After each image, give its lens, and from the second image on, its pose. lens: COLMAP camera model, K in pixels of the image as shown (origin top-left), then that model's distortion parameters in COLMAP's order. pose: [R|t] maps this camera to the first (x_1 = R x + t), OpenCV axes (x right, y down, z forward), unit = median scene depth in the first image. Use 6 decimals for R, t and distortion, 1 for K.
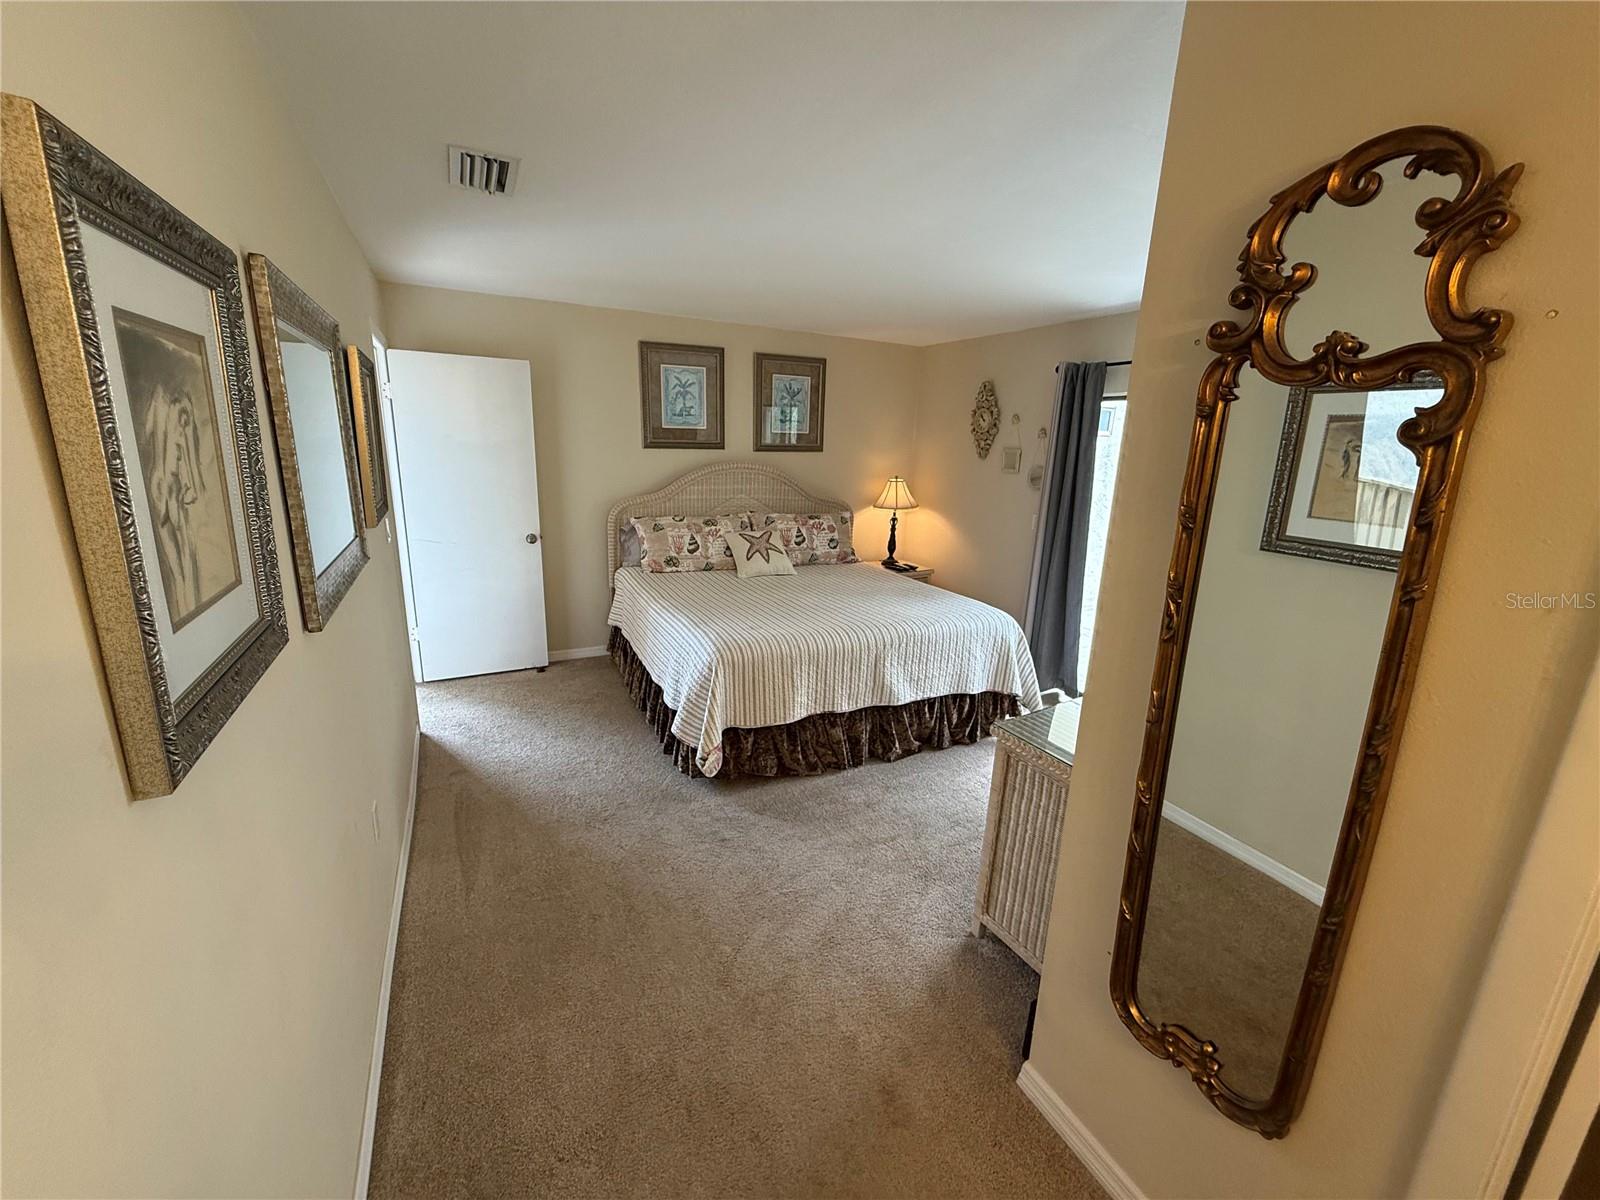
lens RADIAL K [[633.6, 0, 796.6], [0, 633.6, 596.6], [0, 0, 1]] dist [0.000146, 0.000569]
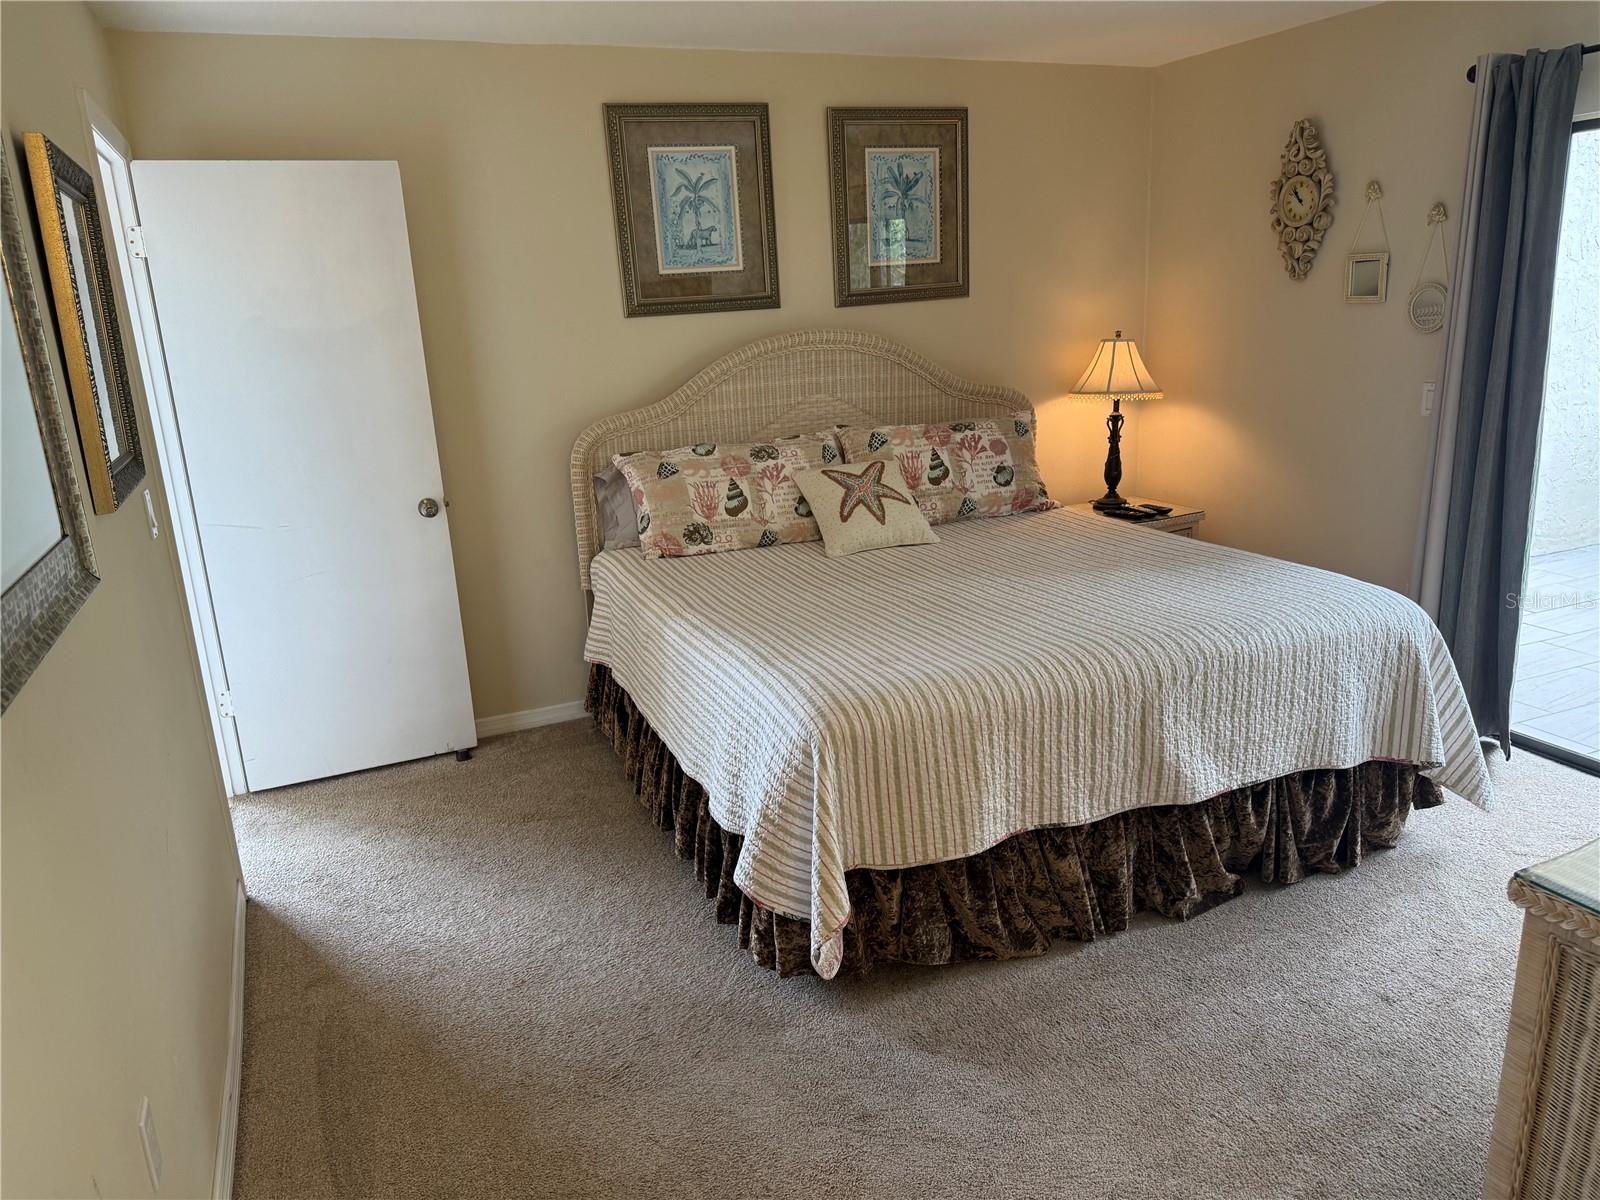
lens RADIAL K [[1128.9, 0, 801.7], [0, 1128.9, 604.8], [0, 0, 1]] dist [0.049055, -0.044624]
pose [[0.994507, -0.062738, -0.083787, -0.042747], [0.064769, 0.997663, 0.021744, -0.013039], [0.082227, -0.027052, 0.996246, 0.099461]]
